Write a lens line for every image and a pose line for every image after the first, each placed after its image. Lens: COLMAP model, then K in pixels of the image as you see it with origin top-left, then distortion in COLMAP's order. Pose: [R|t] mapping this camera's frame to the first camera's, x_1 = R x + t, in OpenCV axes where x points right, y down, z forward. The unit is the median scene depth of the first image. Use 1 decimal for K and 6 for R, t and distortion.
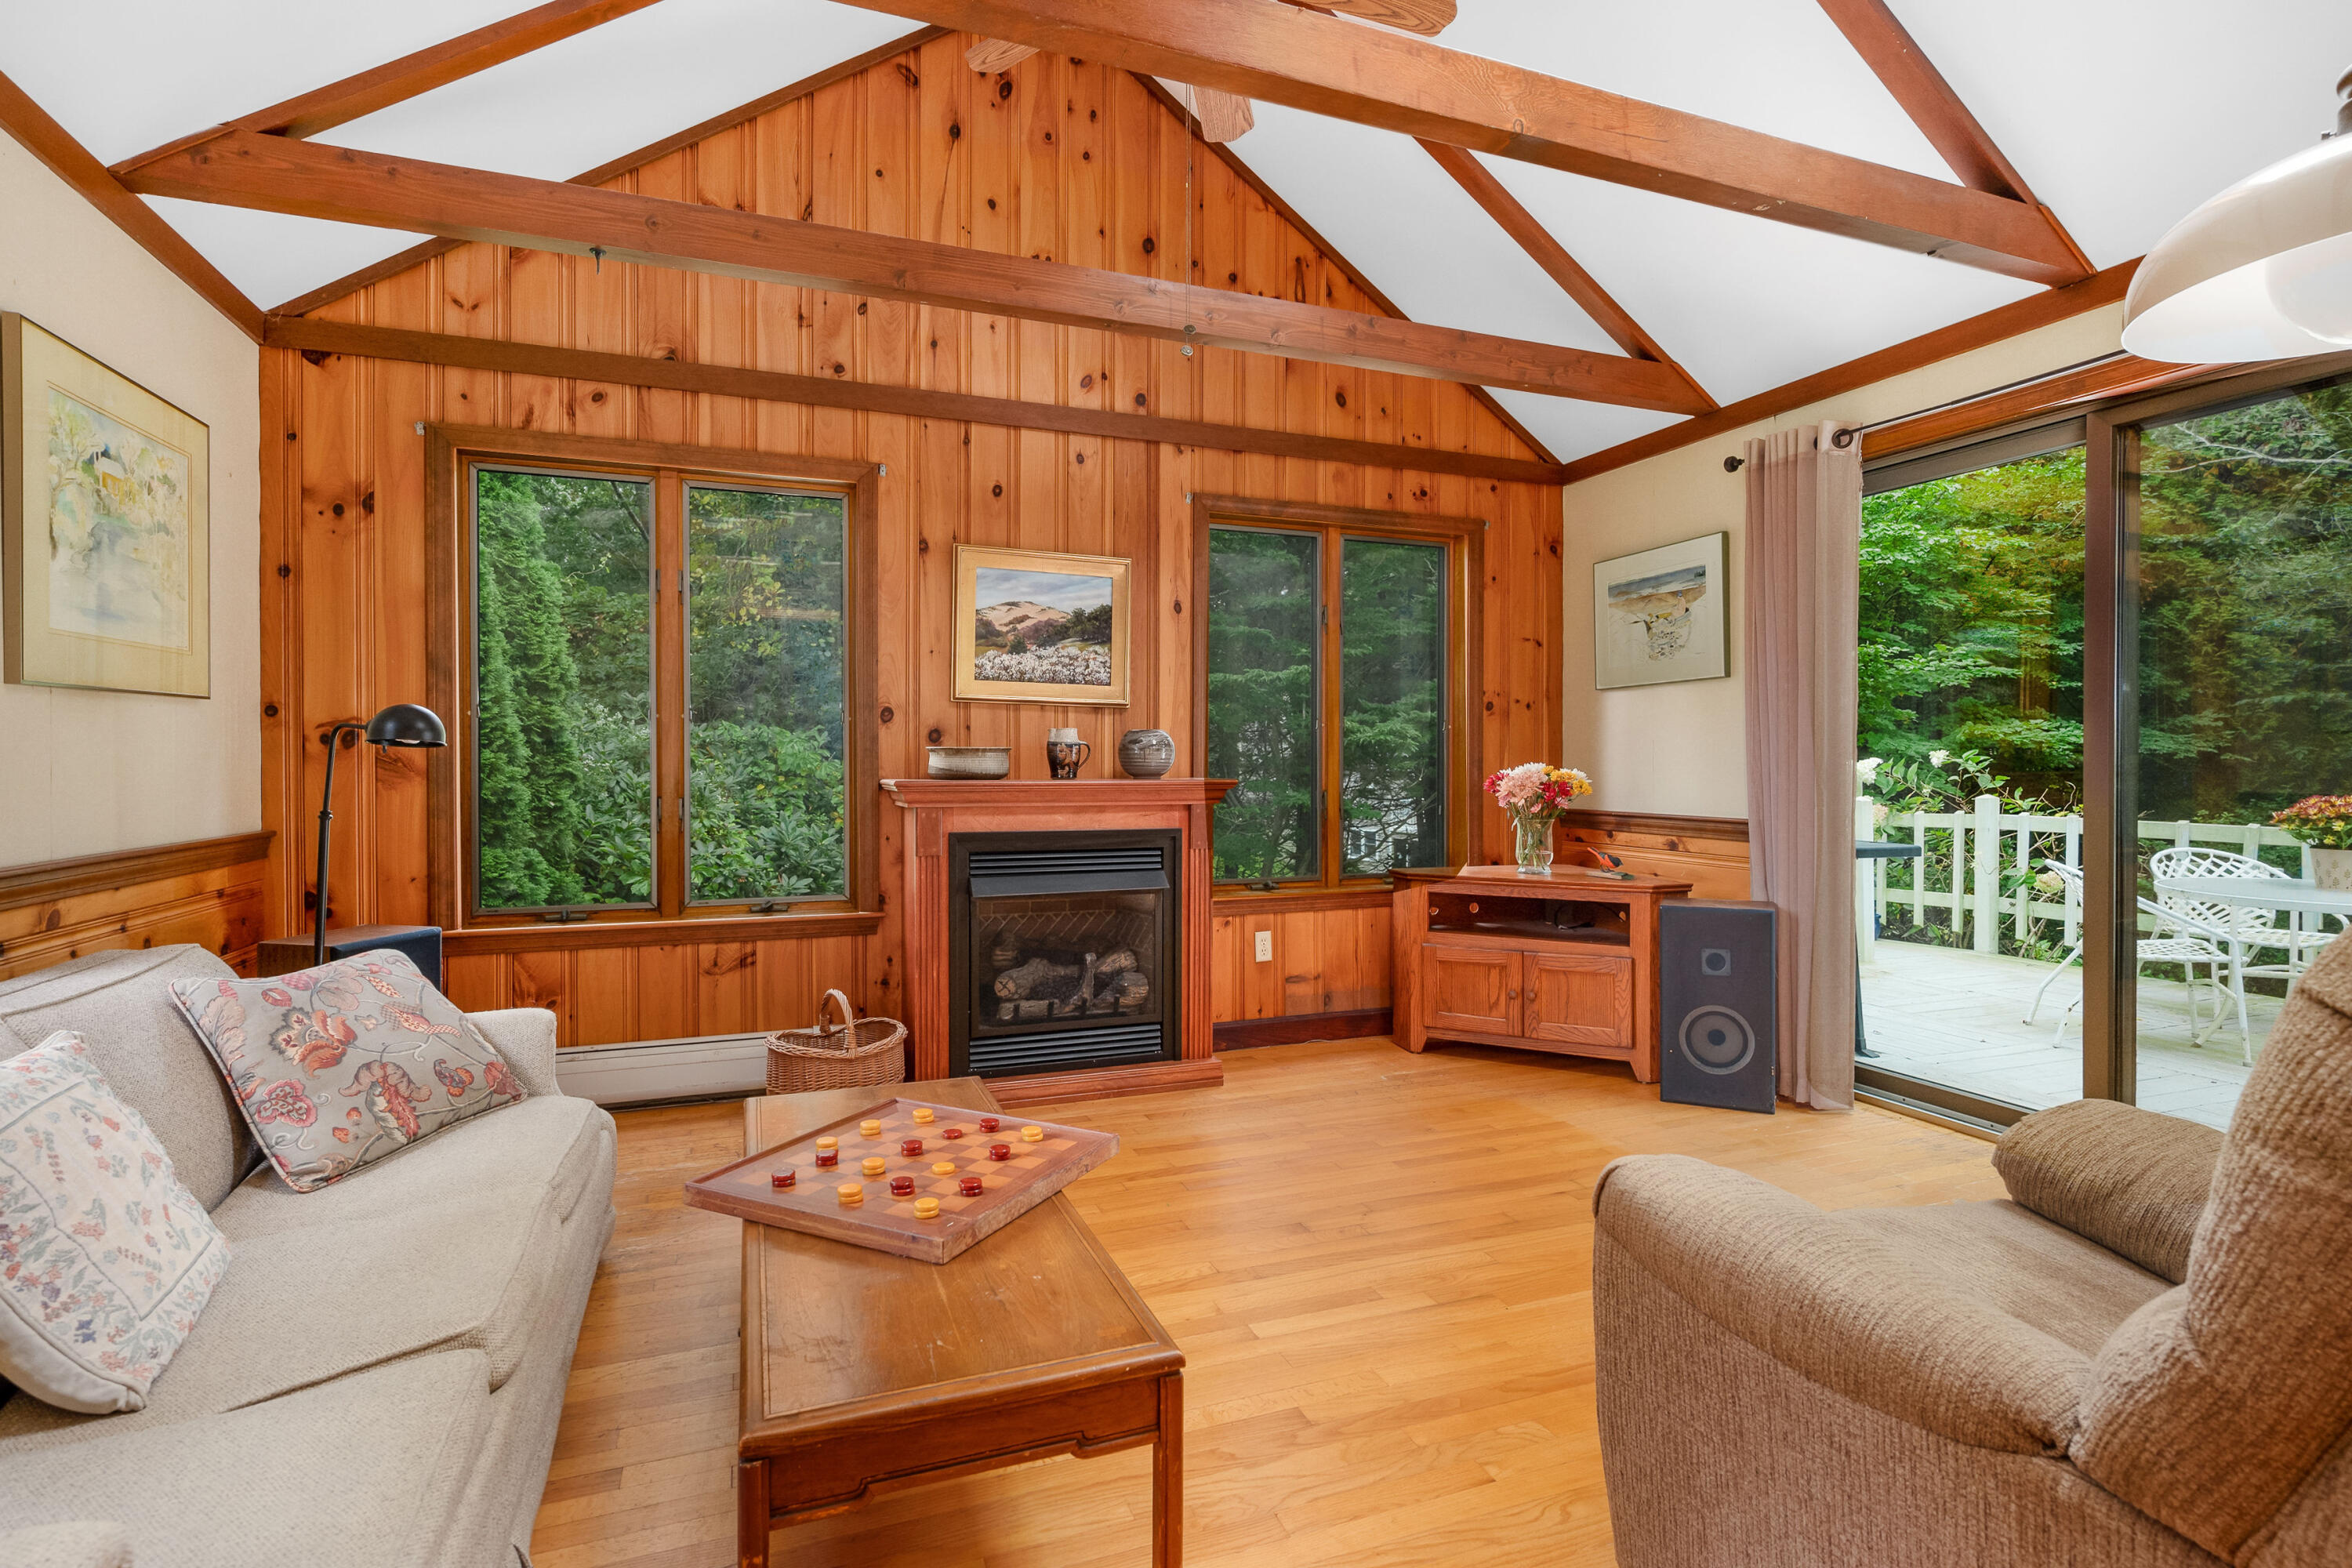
lens RADIAL K [[1131.5, 0, 1182.4], [0, 1131.5, 771.5], [0, 0, 1]] dist [-0.001061, -0.000119]
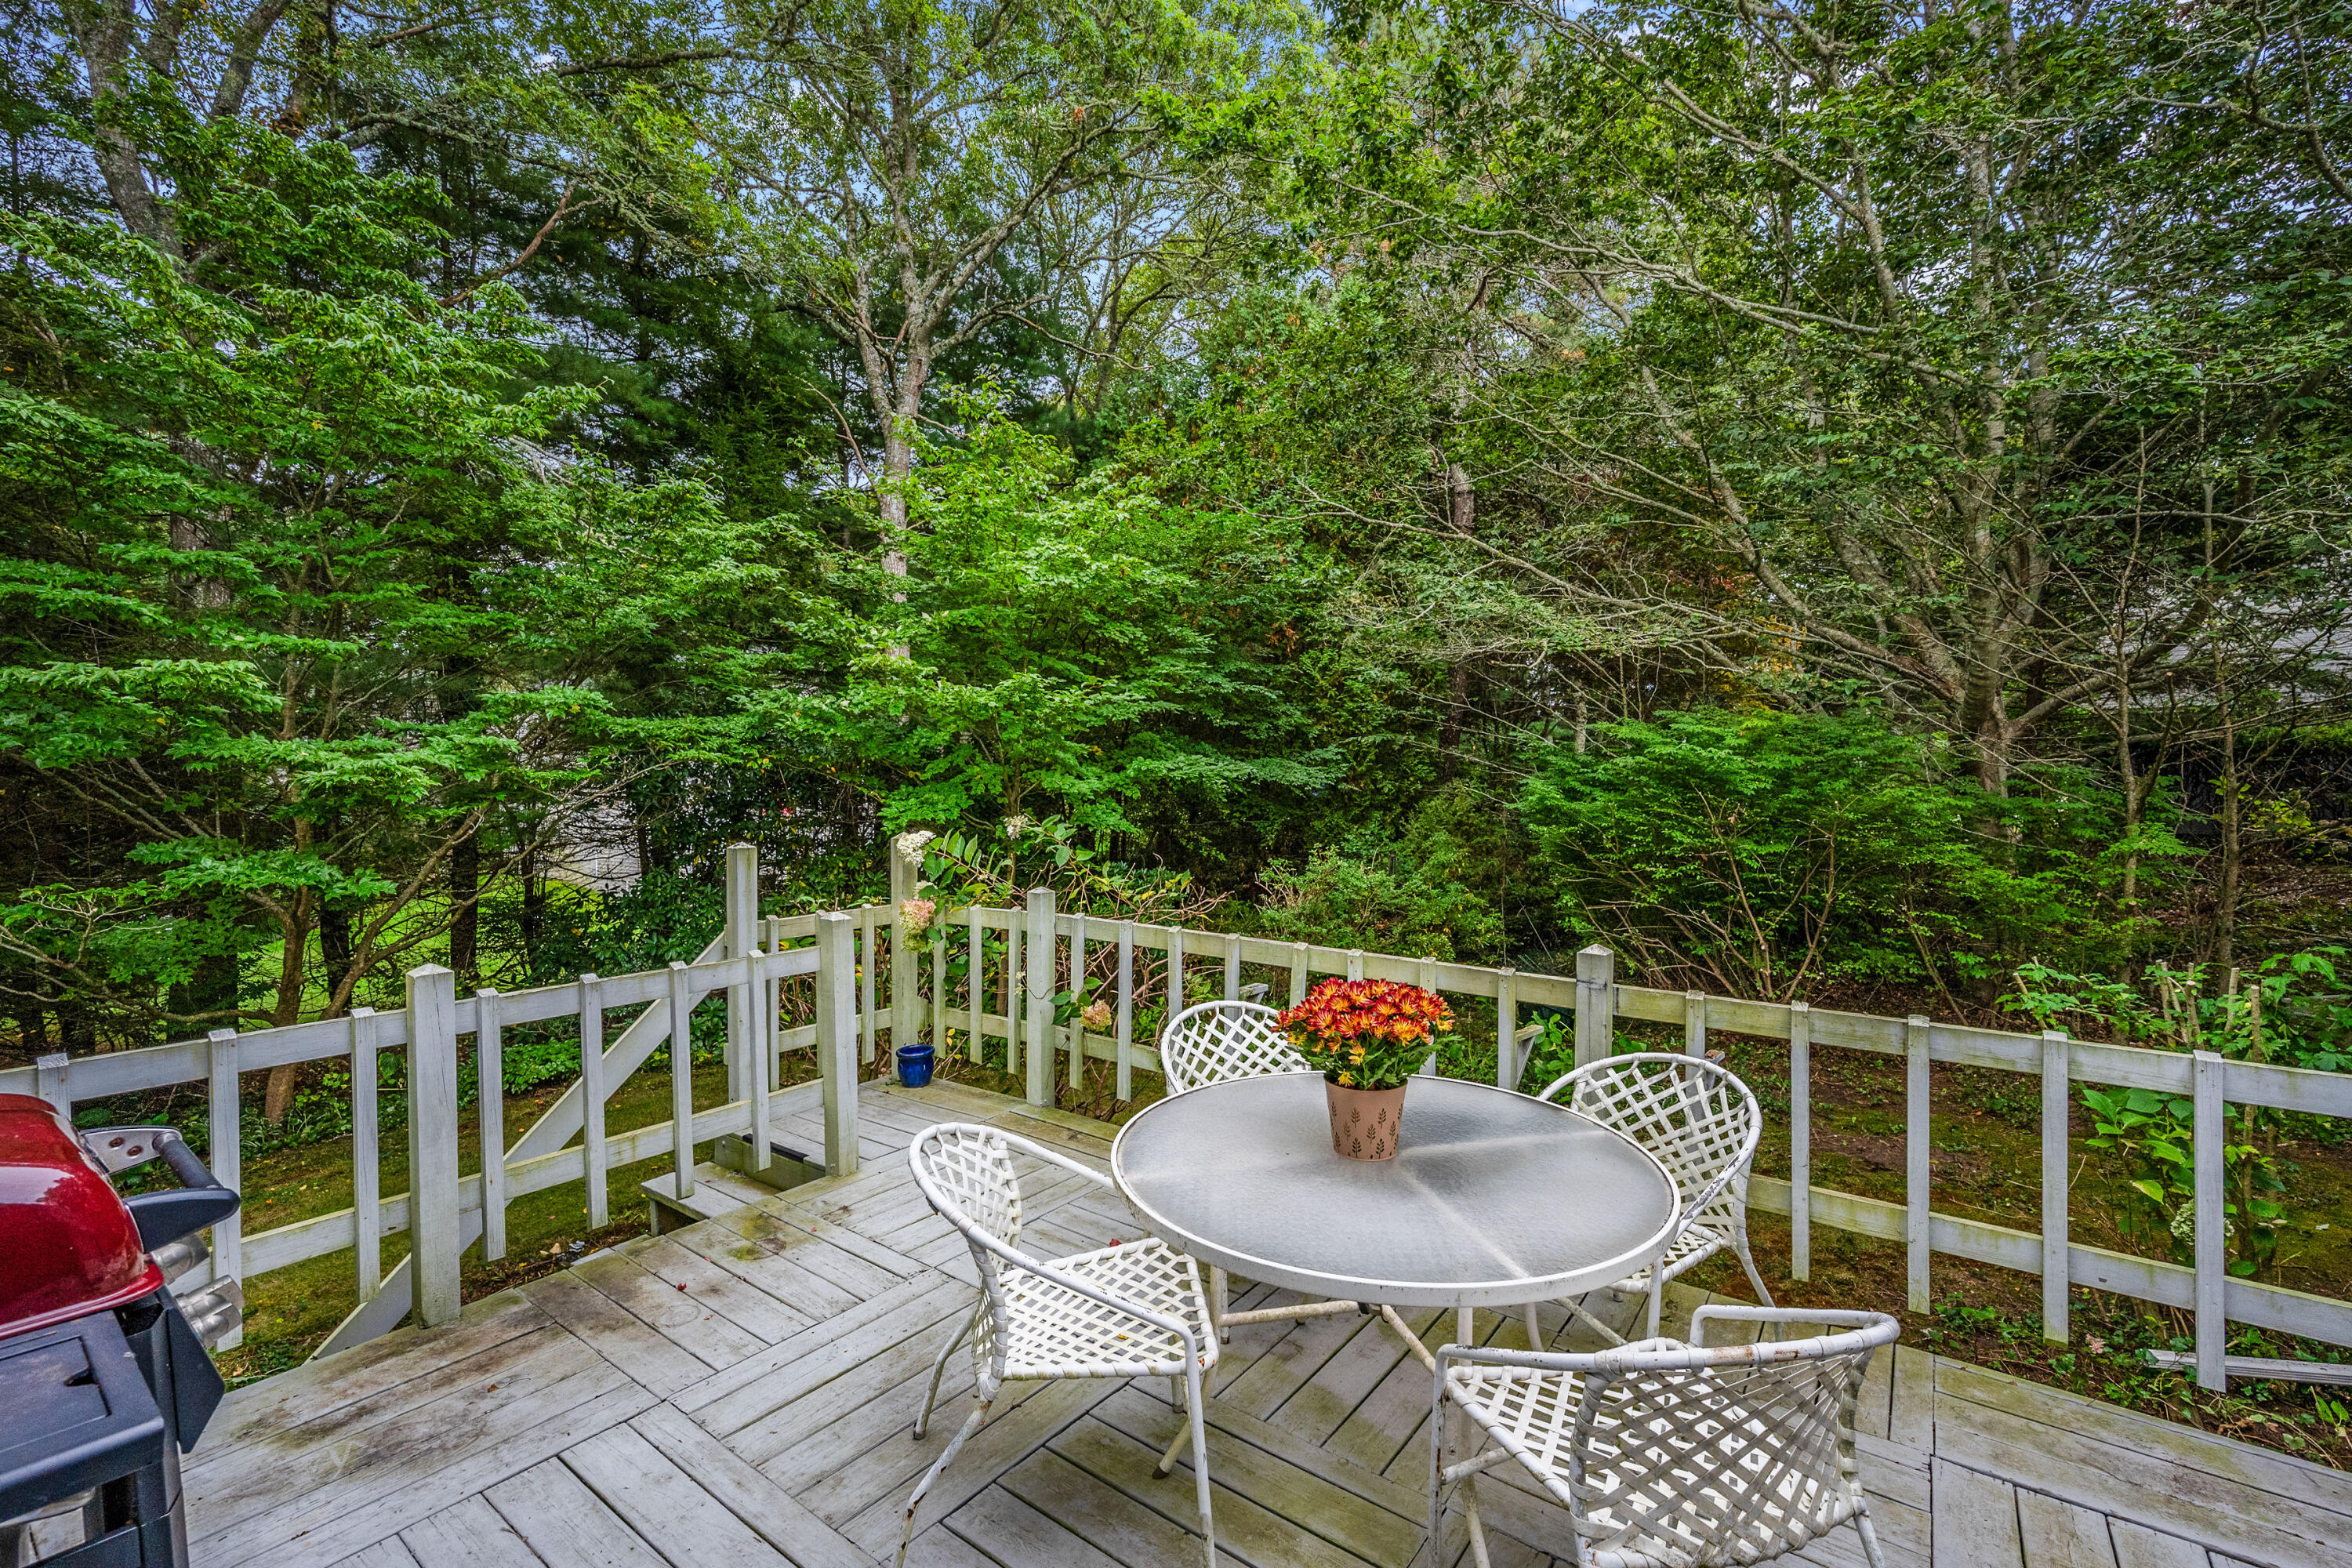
lens RADIAL K [[1008.9, 0, 1160.8], [0, 1008.9, 790.0], [0, 0, 1]] dist [-0.001635, 0.000401]
pose [[0.855229, -0.009096, 0.518170, 0.250711], [0.000768, 0.999867, 0.016283, -0.029134], [-0.518250, -0.013527, 0.855122, 0.231432]]
